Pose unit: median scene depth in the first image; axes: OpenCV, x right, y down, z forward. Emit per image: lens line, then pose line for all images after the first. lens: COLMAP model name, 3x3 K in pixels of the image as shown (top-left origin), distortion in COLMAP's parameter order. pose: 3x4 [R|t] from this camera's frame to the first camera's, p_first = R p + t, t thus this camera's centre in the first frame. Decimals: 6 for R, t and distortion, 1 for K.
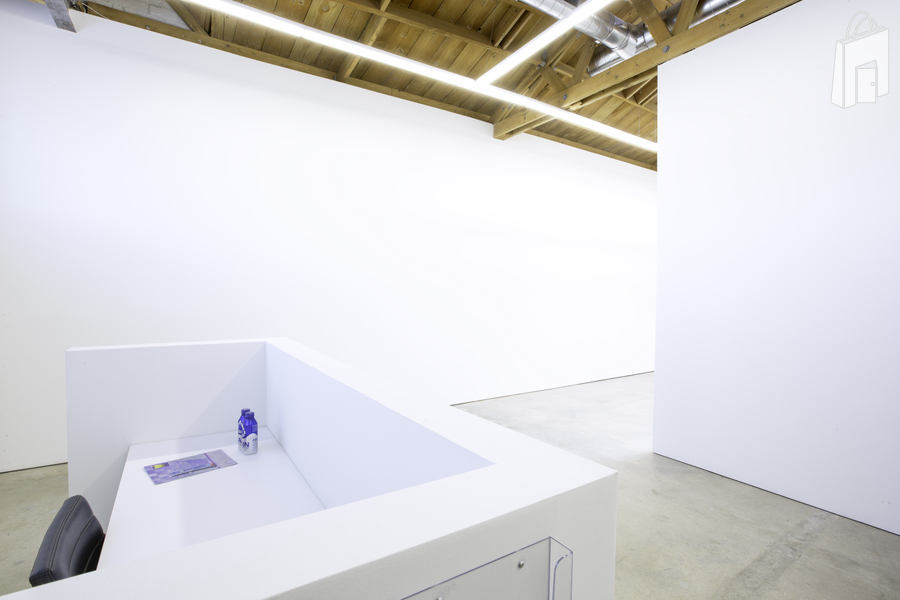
lens RADIAL K [[436.3, 0, 448.0], [0, 436.3, 300.3], [0, 0, 1]] dist [-0.024779, 0.012612]
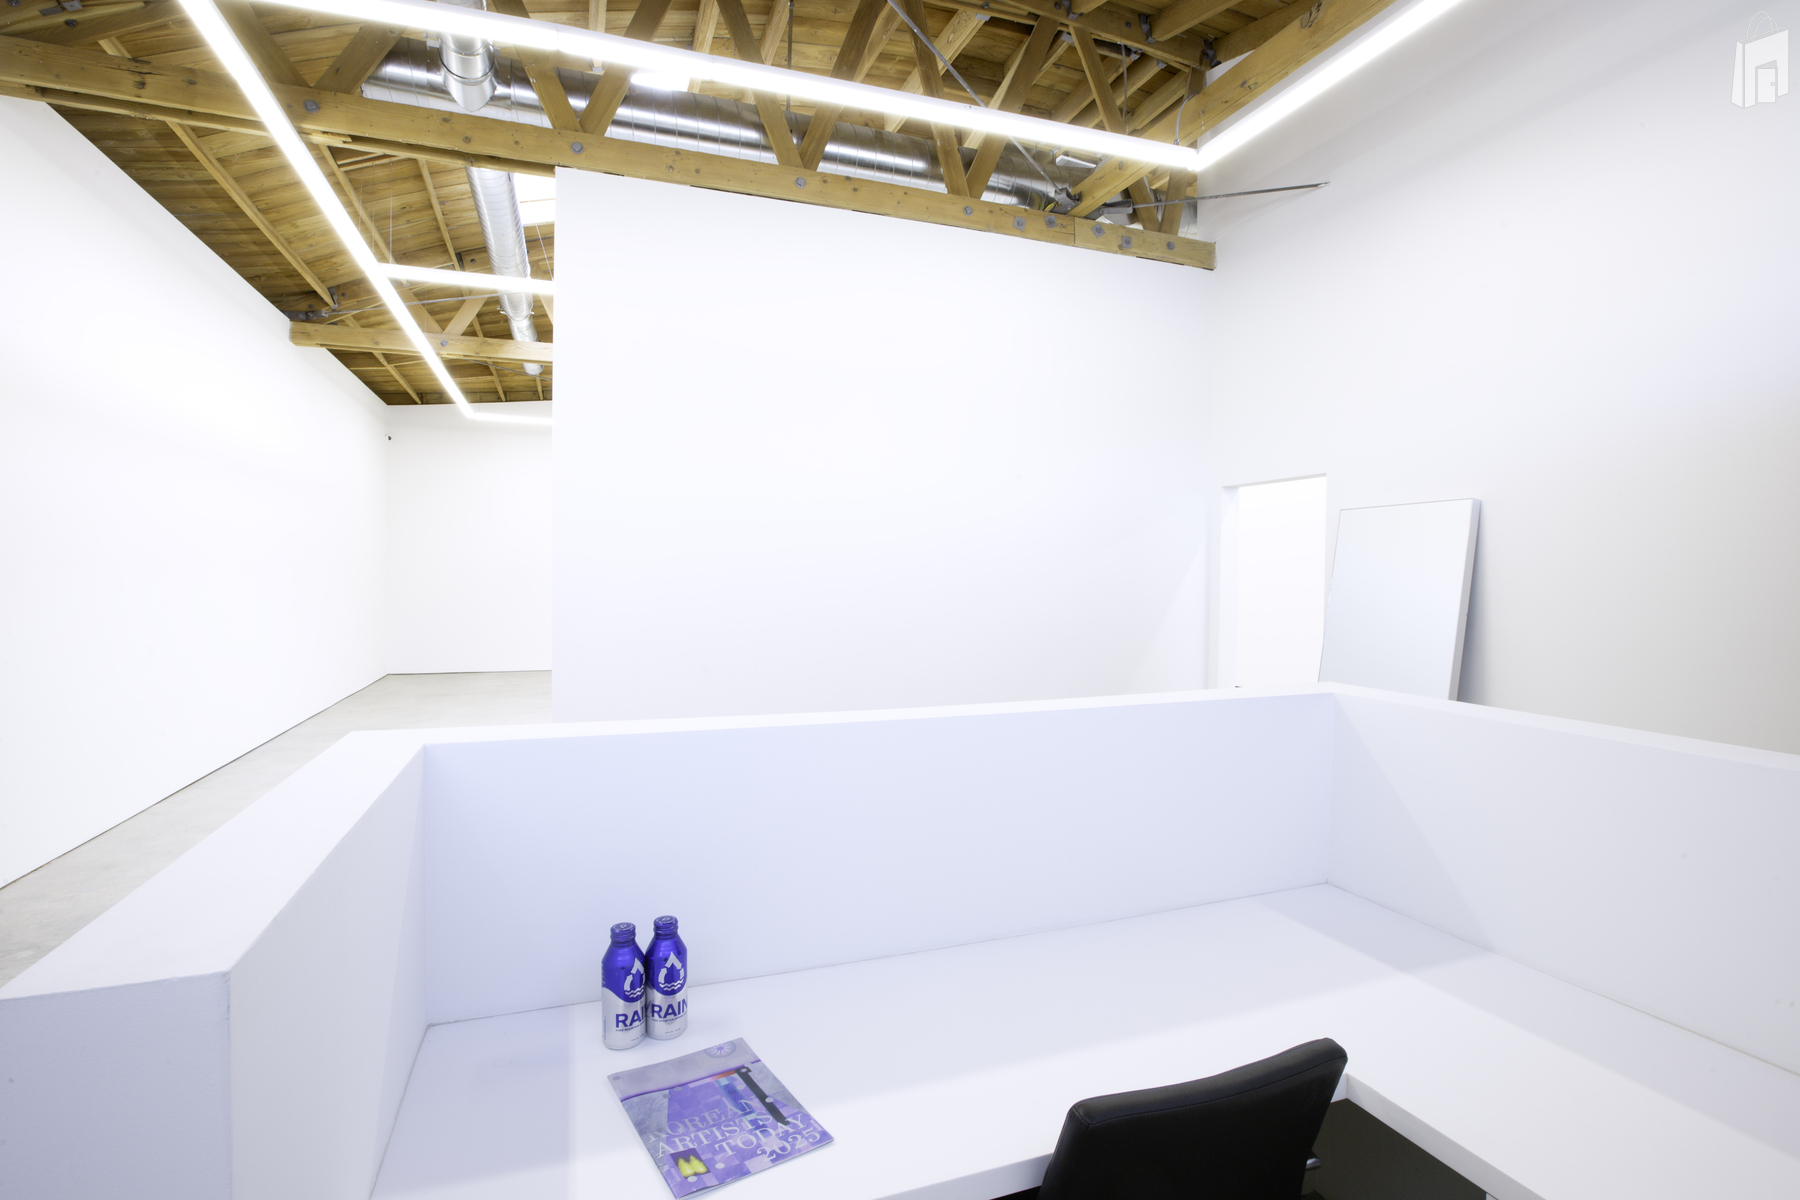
lens RADIAL K [[872.5, 0, 896.0], [0, 872.5, 600.6], [0, 0, 1]] dist [-0.024779, 0.012612]
pose [[0.222539, -0.041765, 0.974029, -0.585435], [0.013625, 0.999118, 0.039728, -0.017718], [-0.974829, 0.004430, 0.222912, 0.347055]]
